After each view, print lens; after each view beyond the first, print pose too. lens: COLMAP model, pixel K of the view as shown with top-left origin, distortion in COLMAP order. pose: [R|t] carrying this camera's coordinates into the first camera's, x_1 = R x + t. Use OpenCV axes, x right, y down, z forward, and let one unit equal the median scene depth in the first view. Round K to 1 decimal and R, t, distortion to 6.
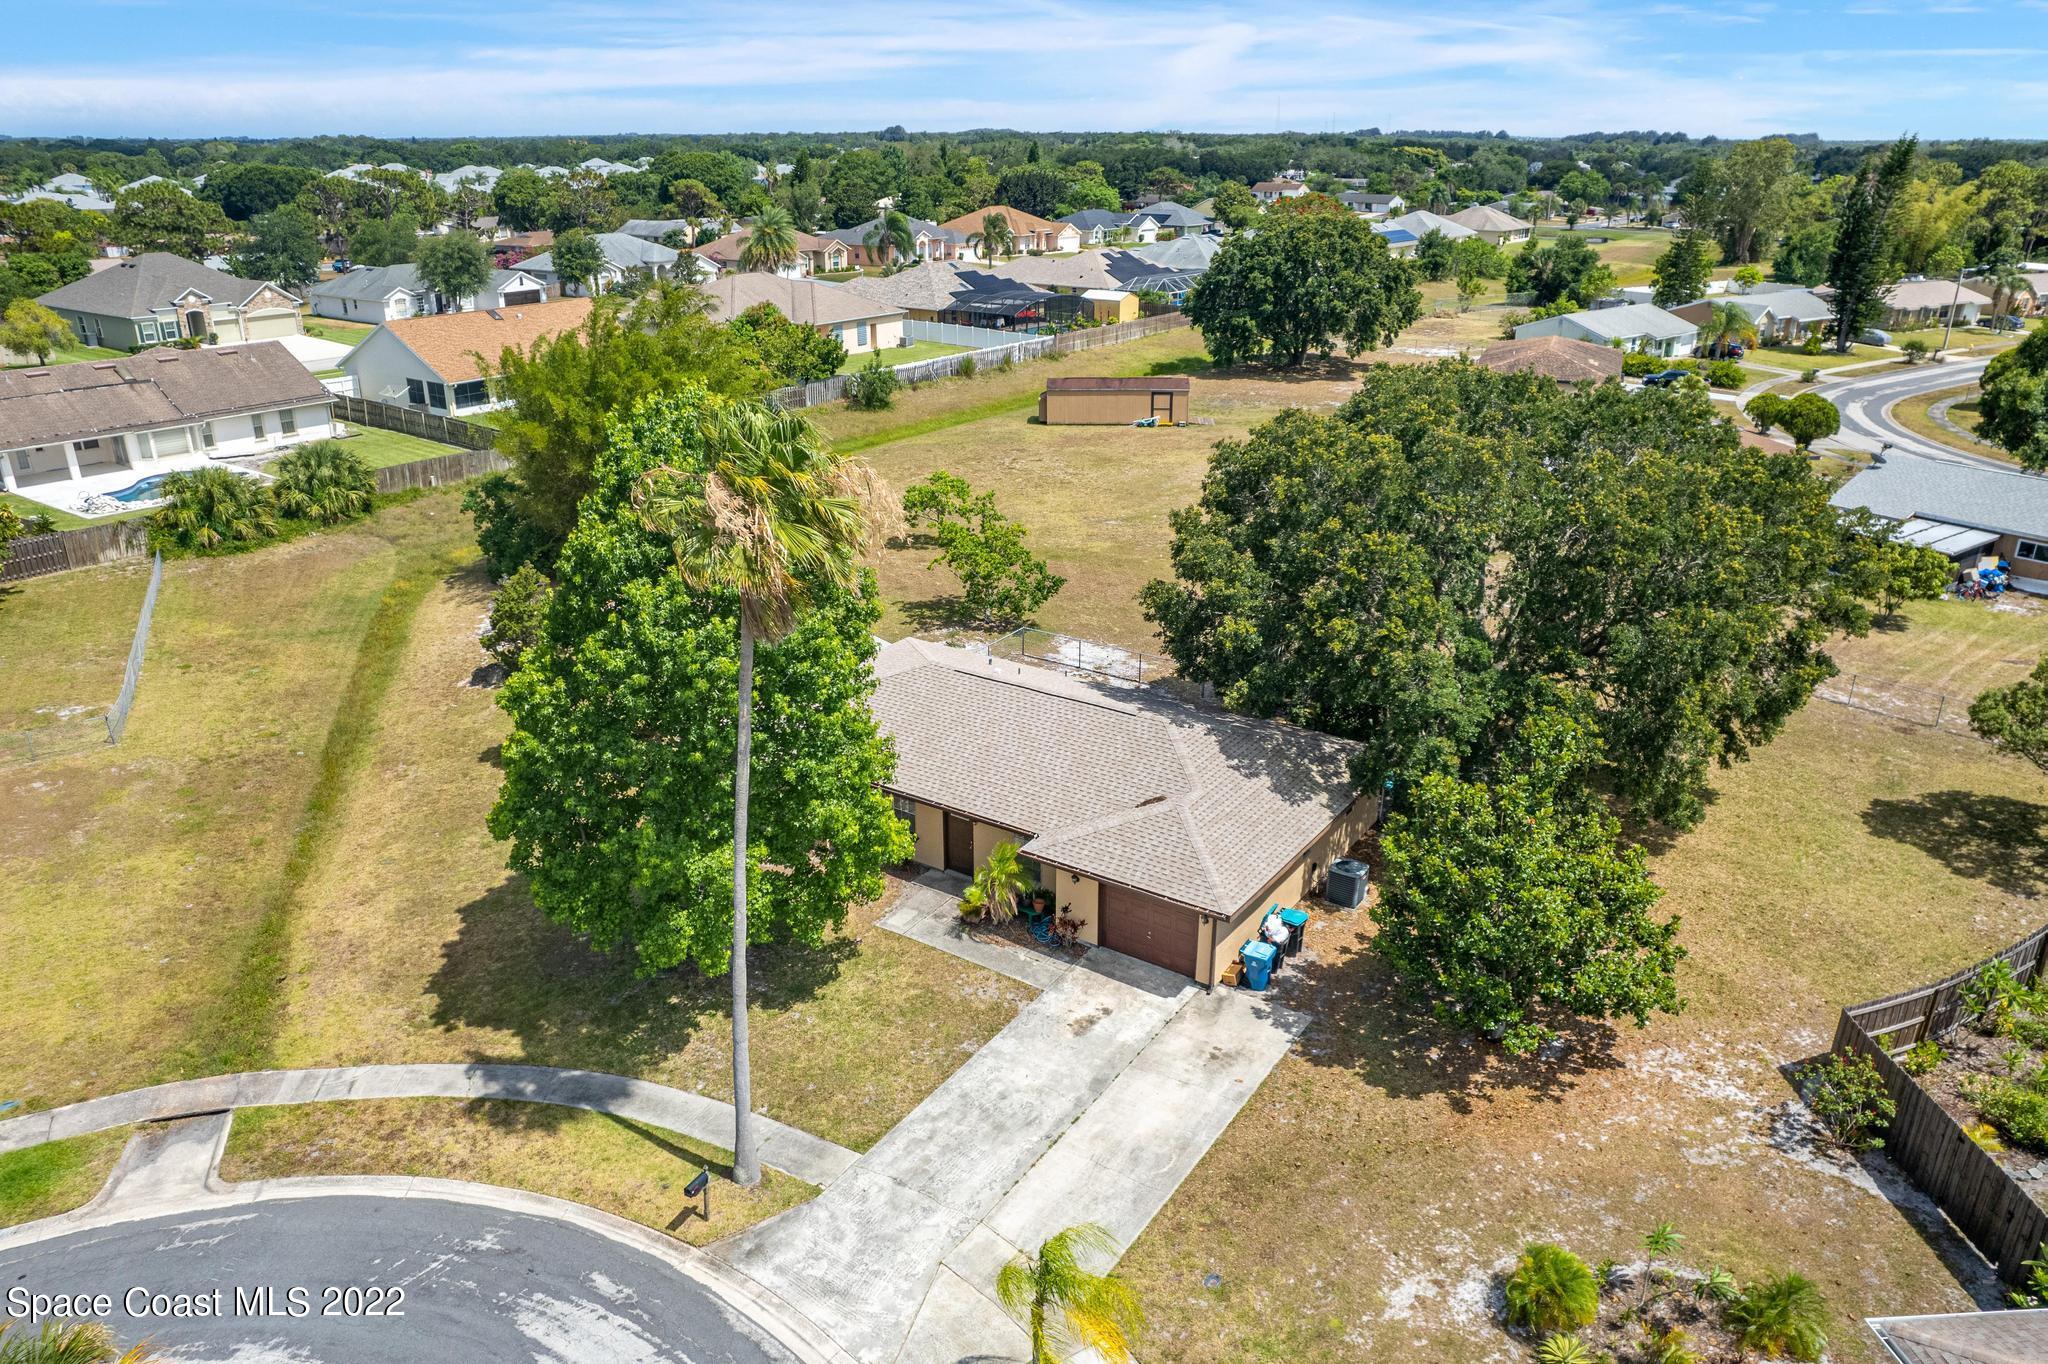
lens RADIAL K [[1425.9, 0, 1024.0], [0, 1425.9, 682.0], [0, 0, 1]] dist [-0.065514, 0.045280]
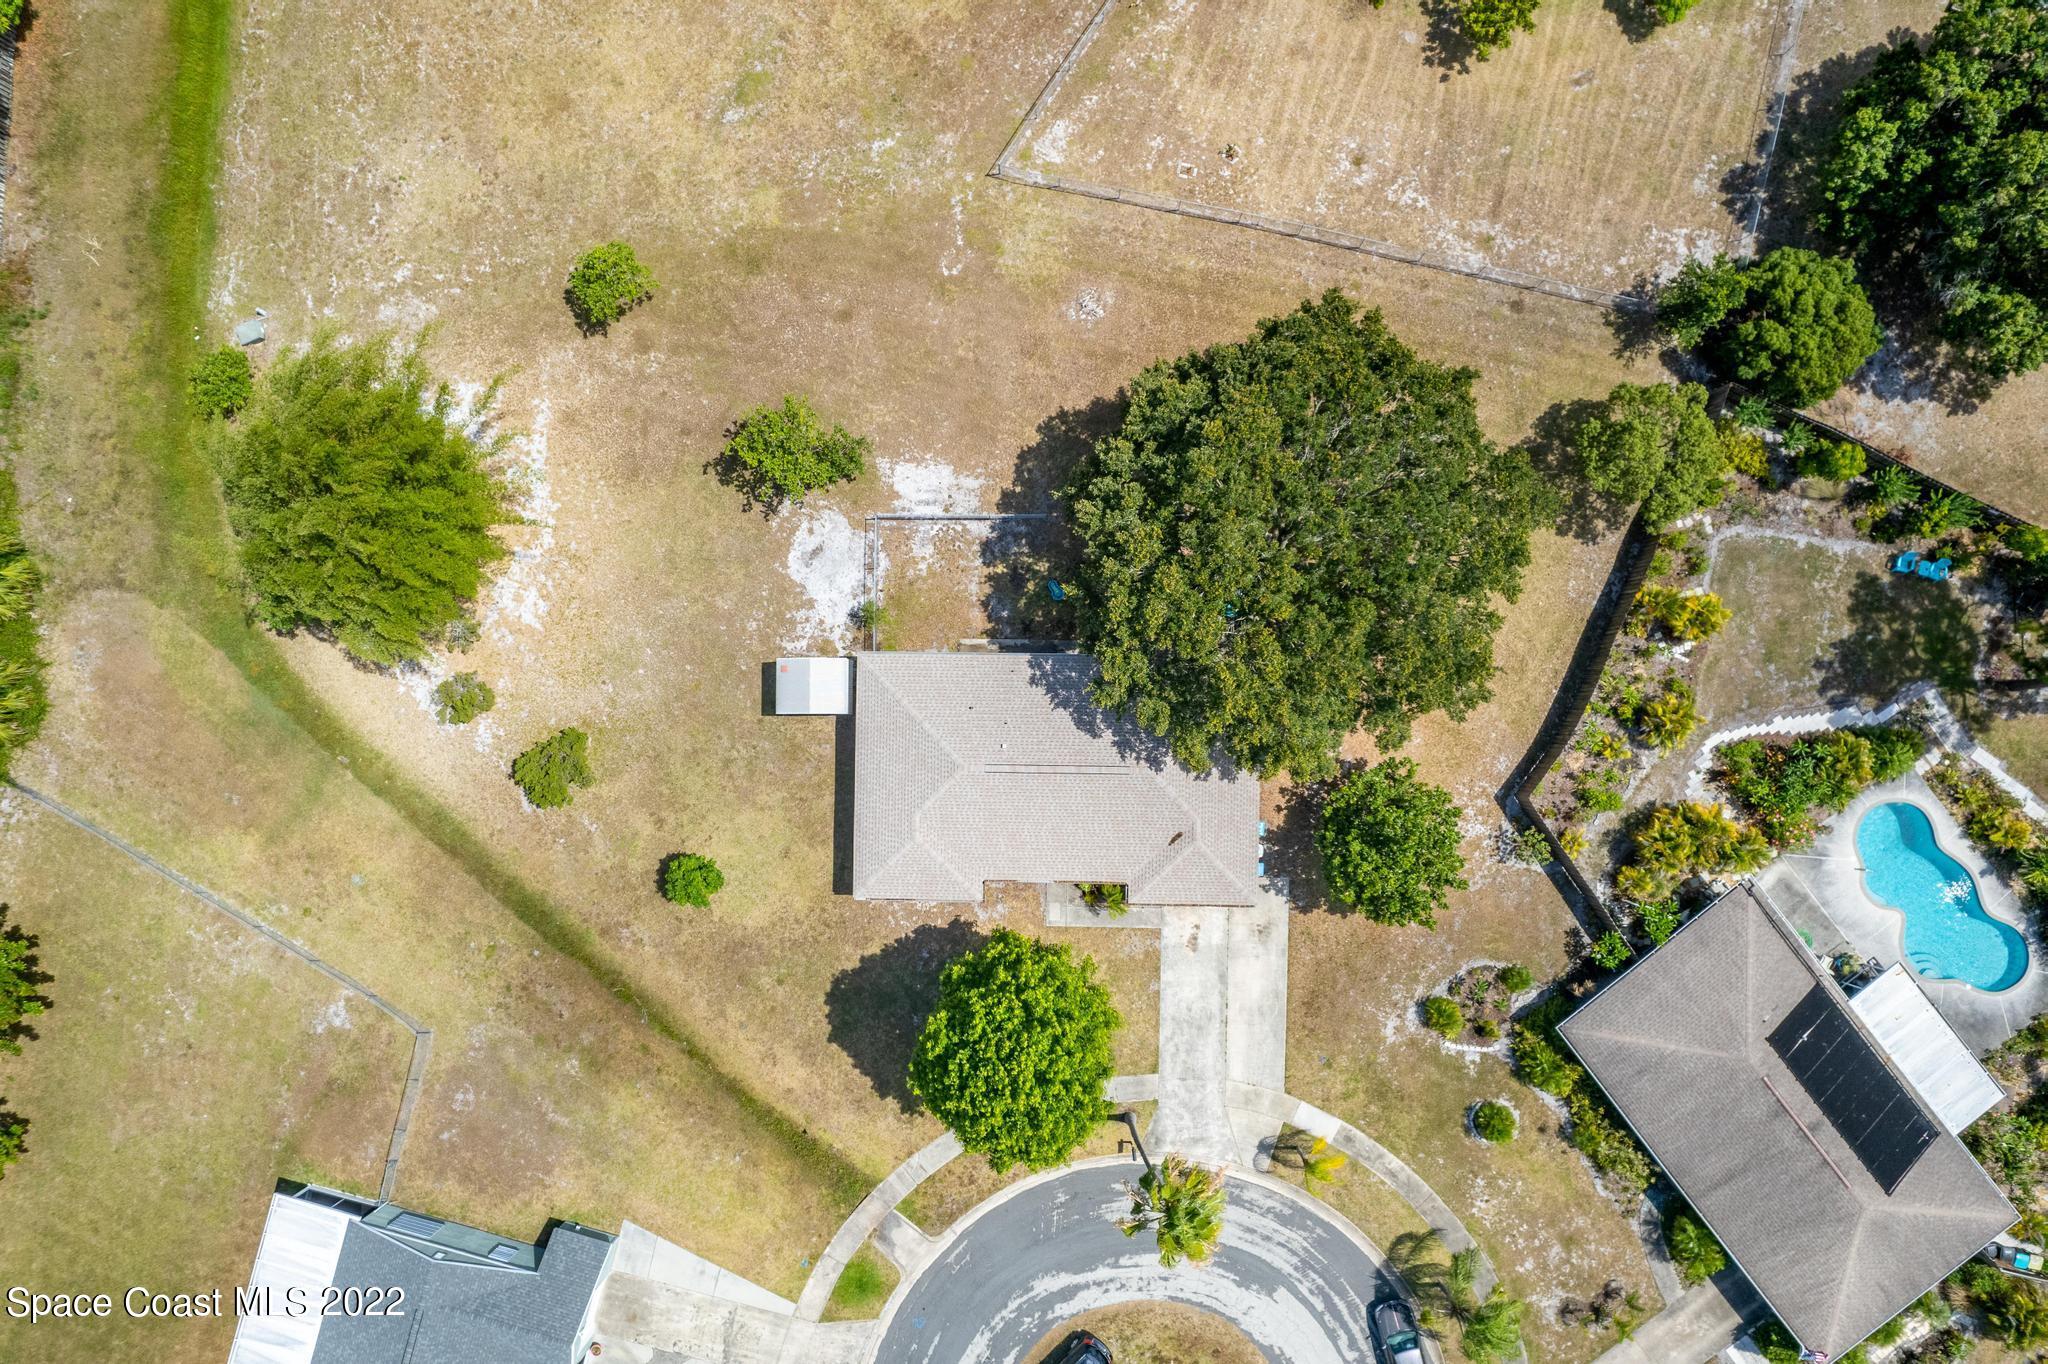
lens RADIAL K [[1363.5, 0, 1026.2], [0, 1363.5, 691.5], [0, 0, 1]] dist [-0.081371, 0.073388]
pose [[0.836260, -0.548294, -0.006520, 0.046290], [0.219495, 0.323830, 0.920302, -1.500442], [-0.502485, -0.771043, 0.391154, 0.576805]]
